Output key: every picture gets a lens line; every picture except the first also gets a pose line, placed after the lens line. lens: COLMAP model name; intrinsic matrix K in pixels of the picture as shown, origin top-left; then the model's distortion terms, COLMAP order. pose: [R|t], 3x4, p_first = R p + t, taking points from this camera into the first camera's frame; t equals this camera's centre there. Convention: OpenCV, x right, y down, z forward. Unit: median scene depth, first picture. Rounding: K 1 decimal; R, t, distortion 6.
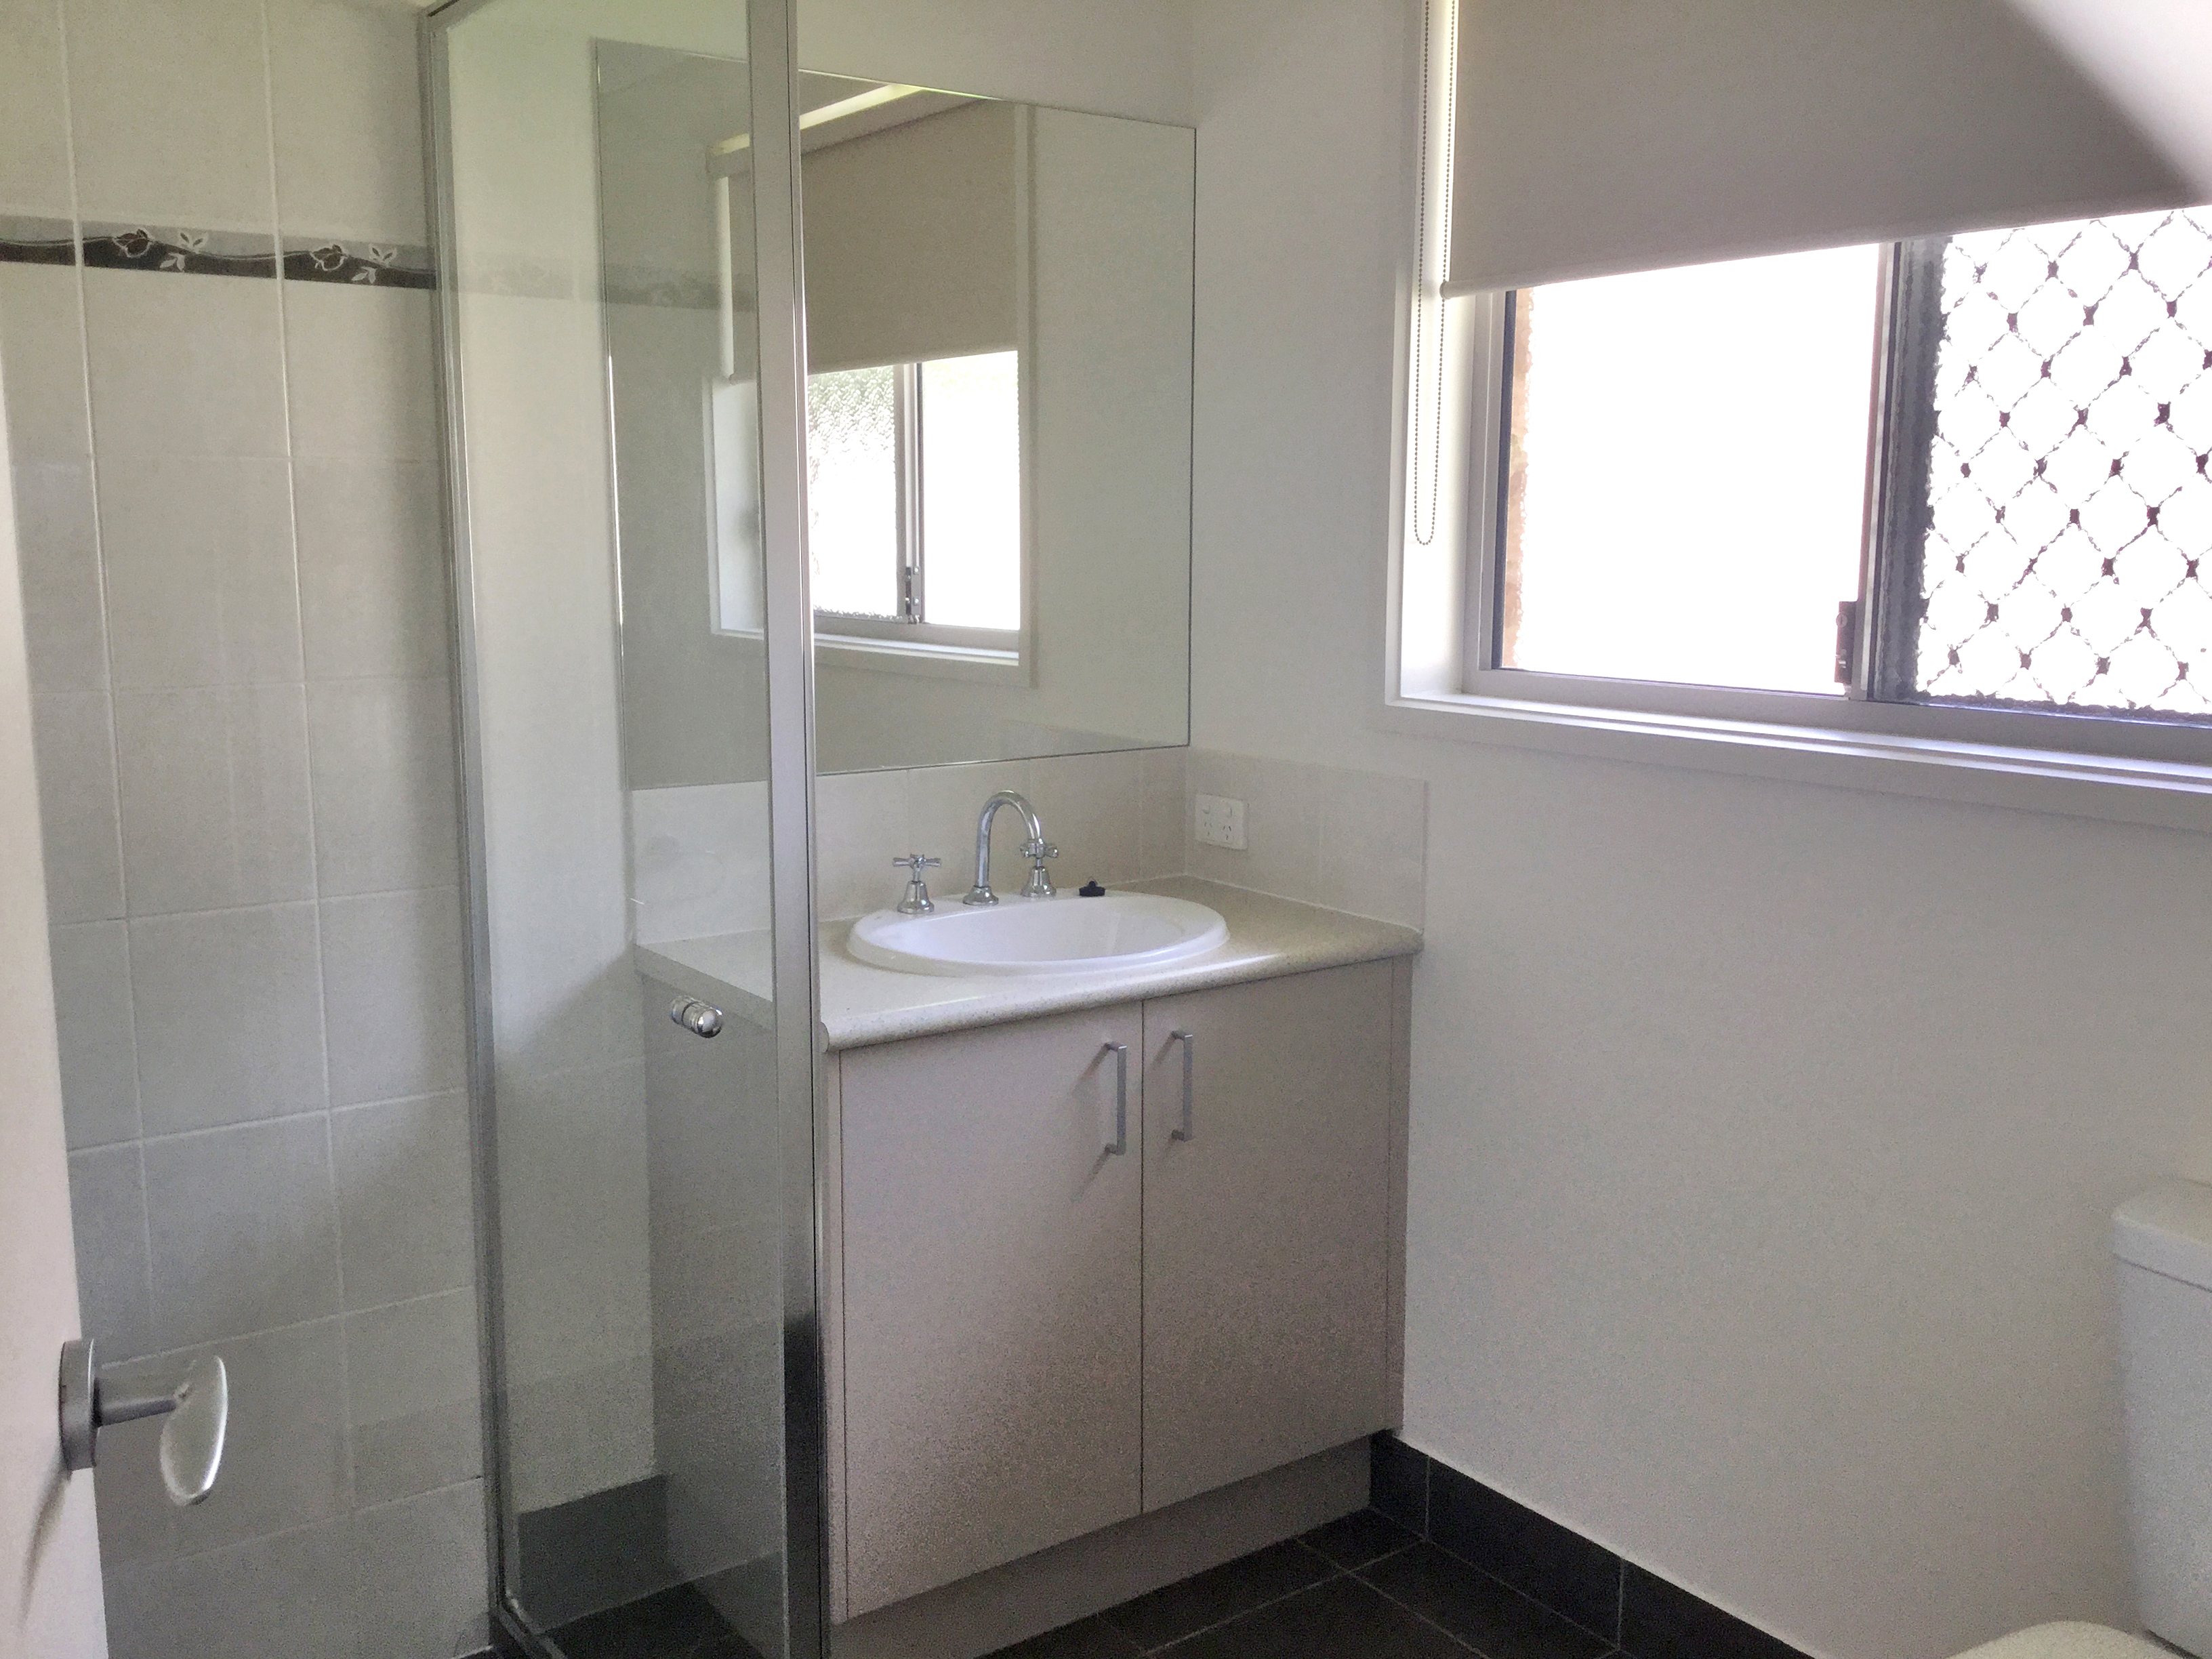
lens RADIAL K [[2084.6, 0, 1088.9], [0, 2084.6, 825.8], [0, 0, 1]] dist [0.169112, -0.375052]
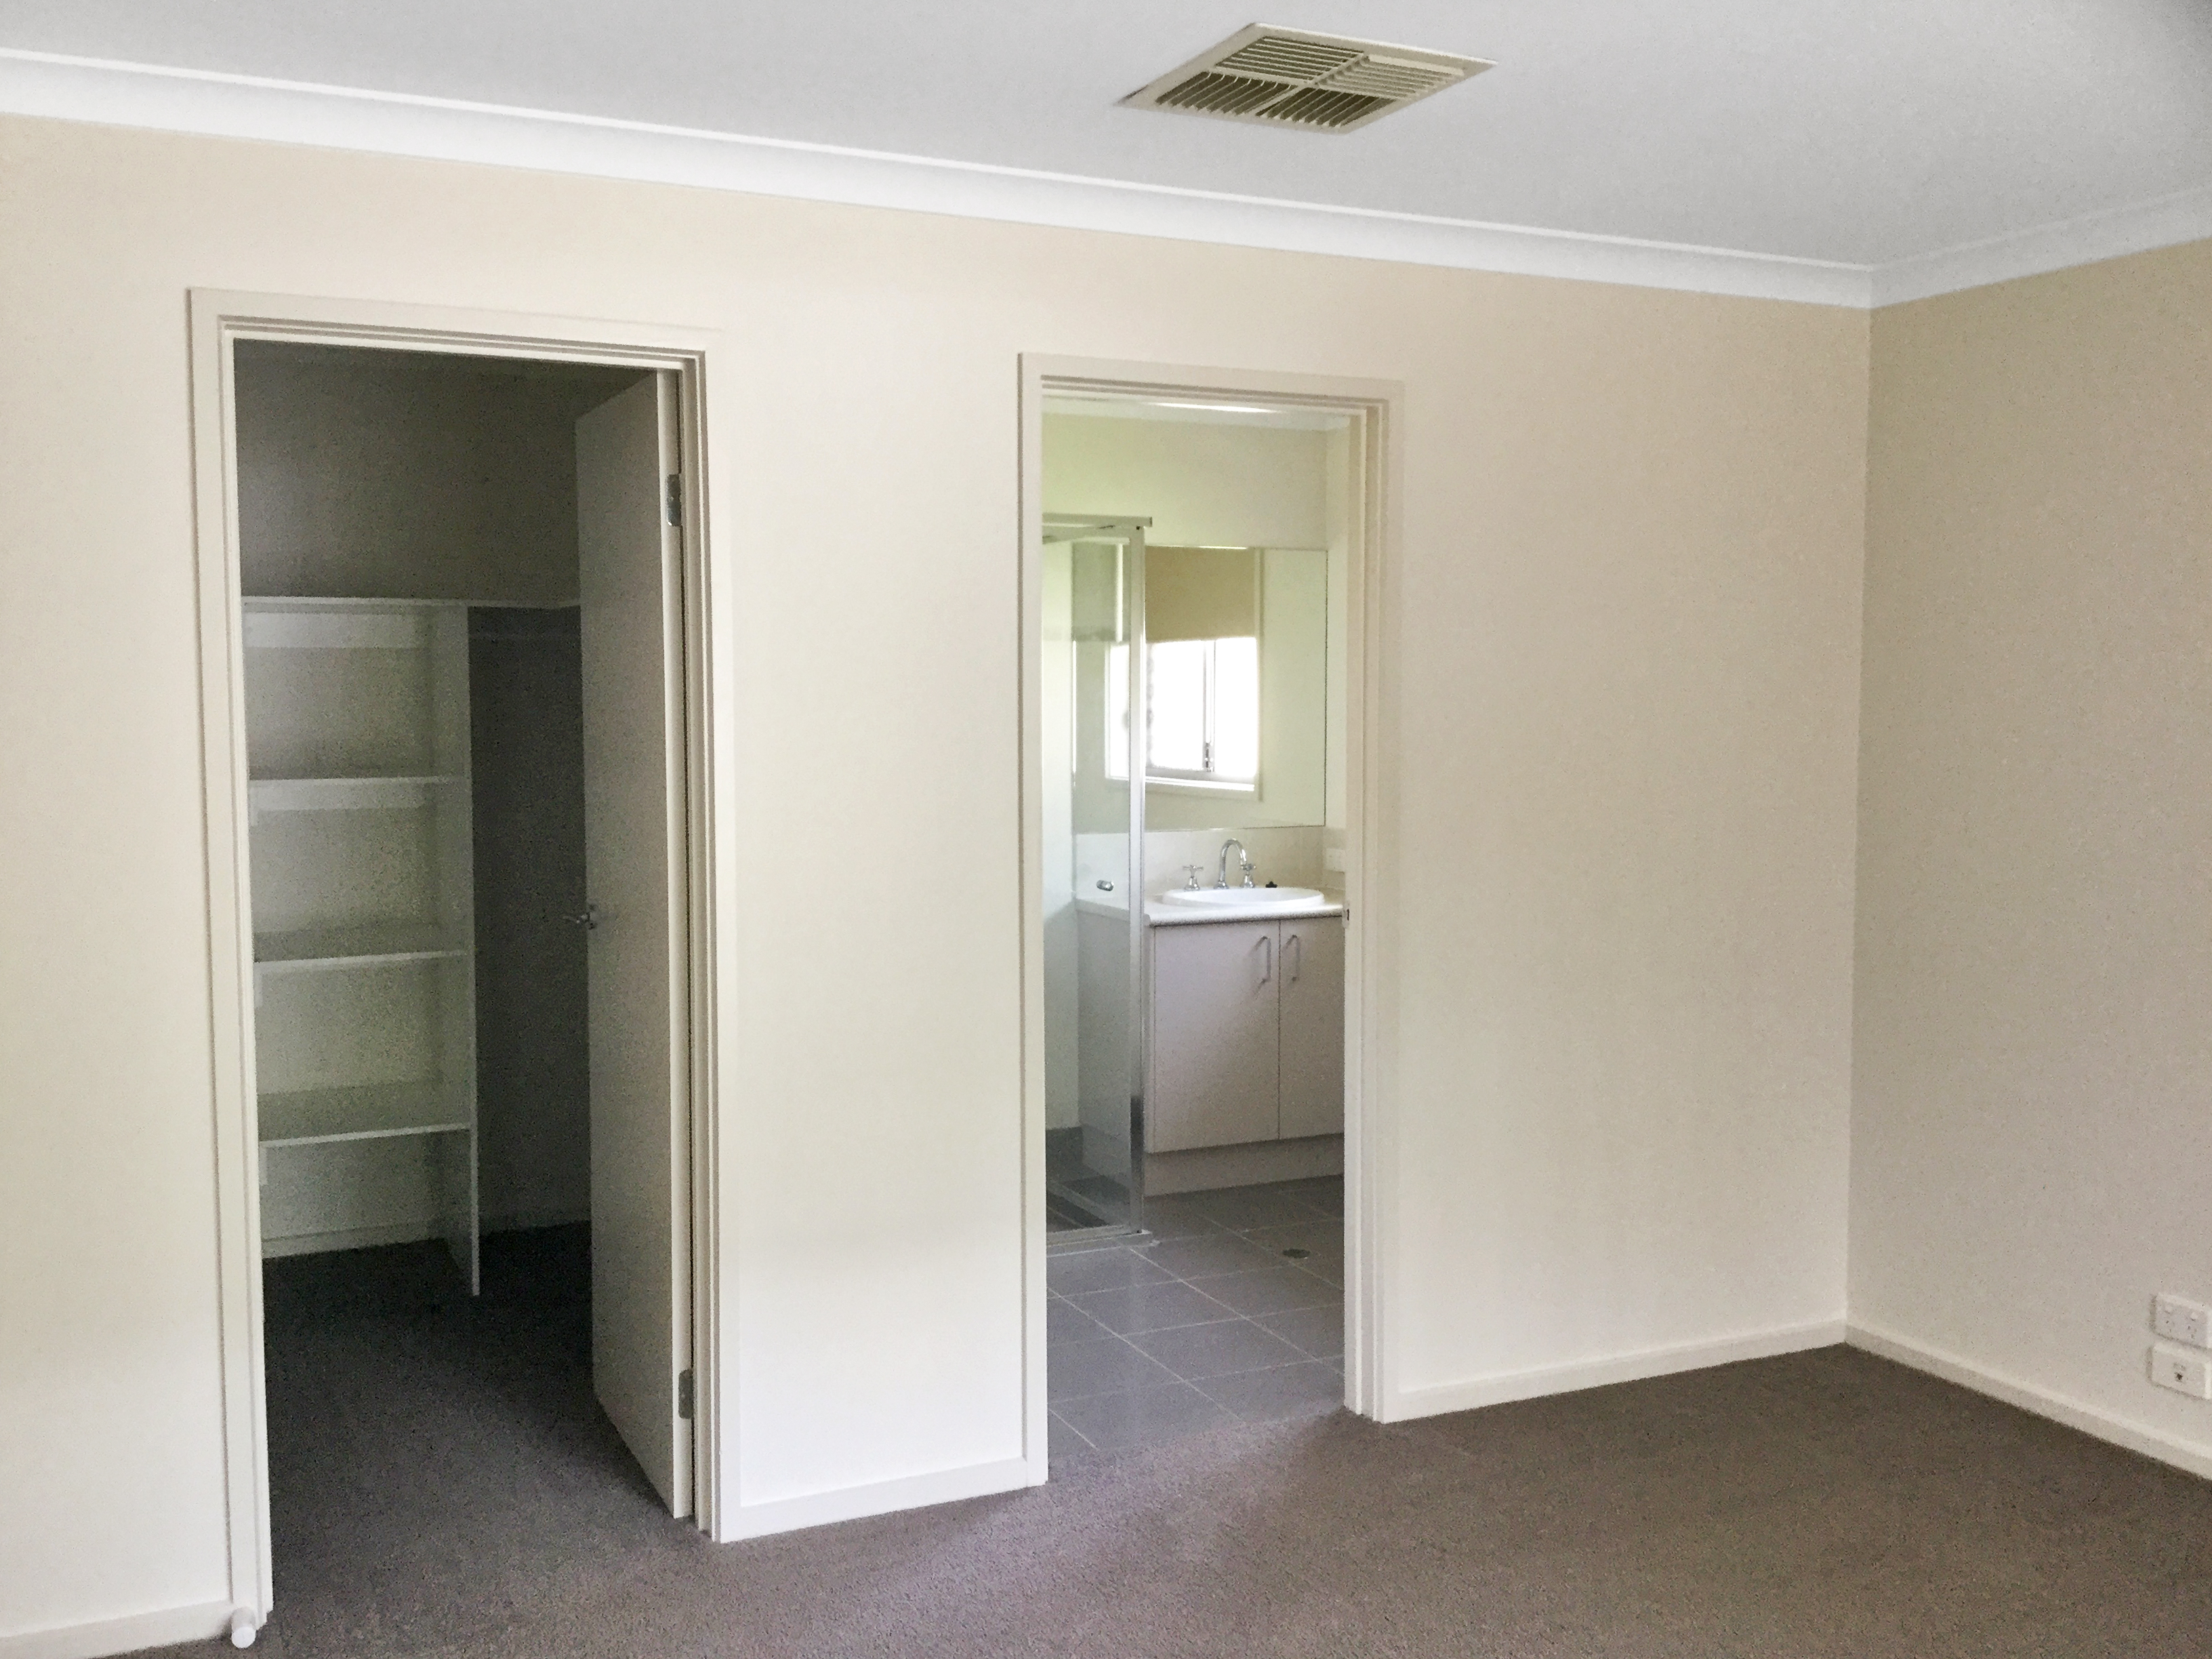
lens RADIAL K [[2084.6, 0, 1088.9], [0, 2084.6, 825.8], [0, 0, 1]] dist [0.169112, -0.375052]
pose [[0.983939, 0.010393, -0.178200, 0.215595], [-0.025203, 0.996392, -0.081046, 0.159289], [0.176714, 0.084235, 0.980651, -1.296642]]
